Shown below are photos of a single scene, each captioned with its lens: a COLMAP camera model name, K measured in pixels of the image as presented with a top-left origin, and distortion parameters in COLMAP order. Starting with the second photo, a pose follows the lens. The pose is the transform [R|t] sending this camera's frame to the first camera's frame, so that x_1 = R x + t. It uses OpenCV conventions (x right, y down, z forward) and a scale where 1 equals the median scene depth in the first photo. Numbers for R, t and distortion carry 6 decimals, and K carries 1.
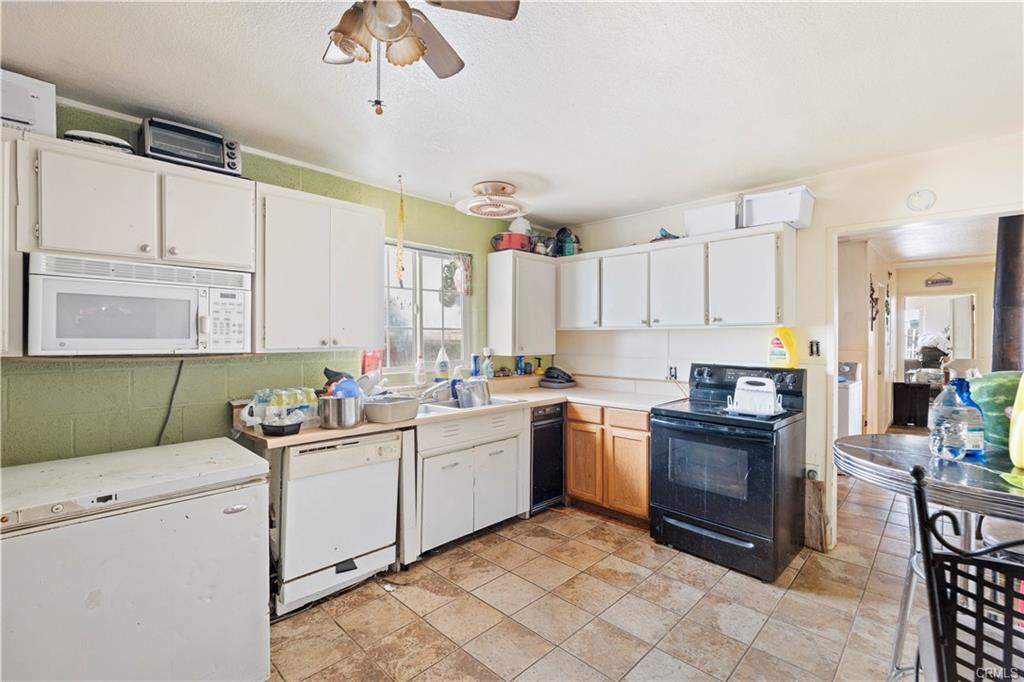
lens RADIAL K [[456.2, 0, 517.4], [0, 456.2, 340.9], [0, 0, 1]] dist [-0.005483, -0.000035]
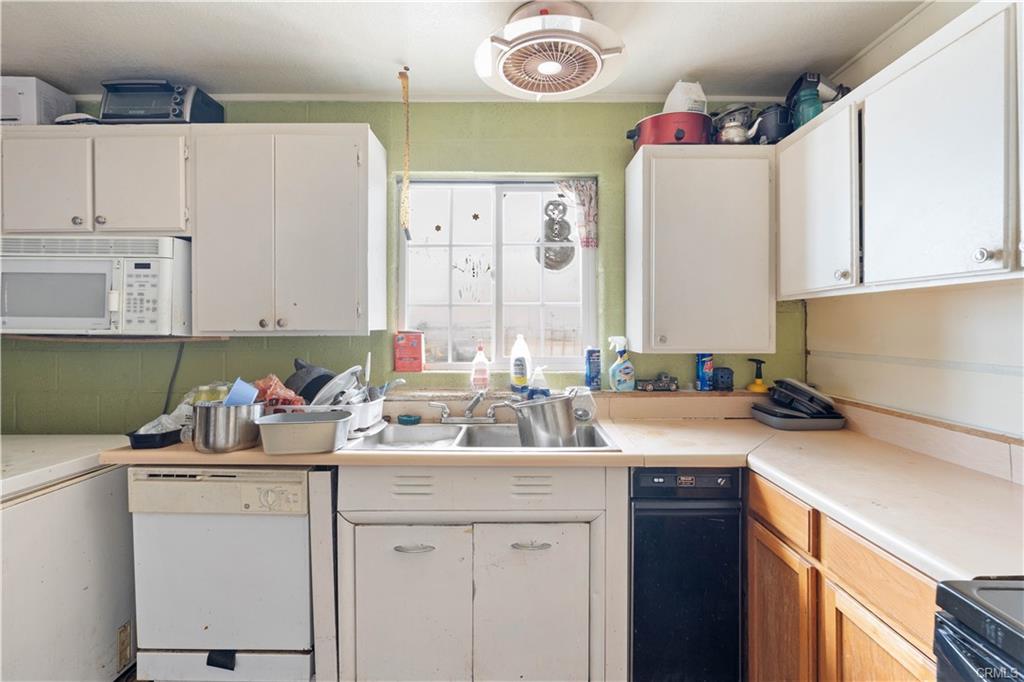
lens RADIAL K [[456.2, 0, 521.8], [0, 456.2, 326.7], [0, 0, 1]] dist [-0.005483, -0.000035]
pose [[0.694905, -0.001485, -0.719100, 0.301910], [-0.006004, 0.999951, -0.007867, 0.009604], [0.719077, 0.009785, 0.694862, 0.635750]]
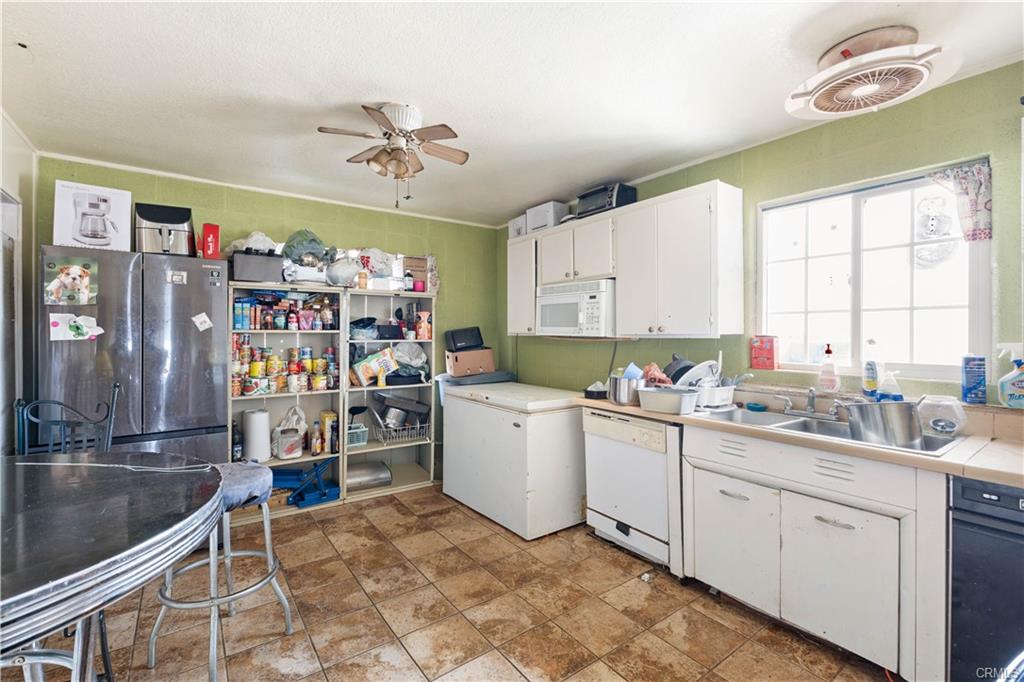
lens RADIAL K [[456.2, 0, 507.3], [0, 456.2, 332.2], [0, 0, 1]] dist [-0.005483, -0.000035]
pose [[-0.187075, 0.000110, -0.982346, 0.583790], [-0.008299, 0.999964, 0.001692, 0.008717], [0.982311, 0.008469, -0.187067, 0.692416]]
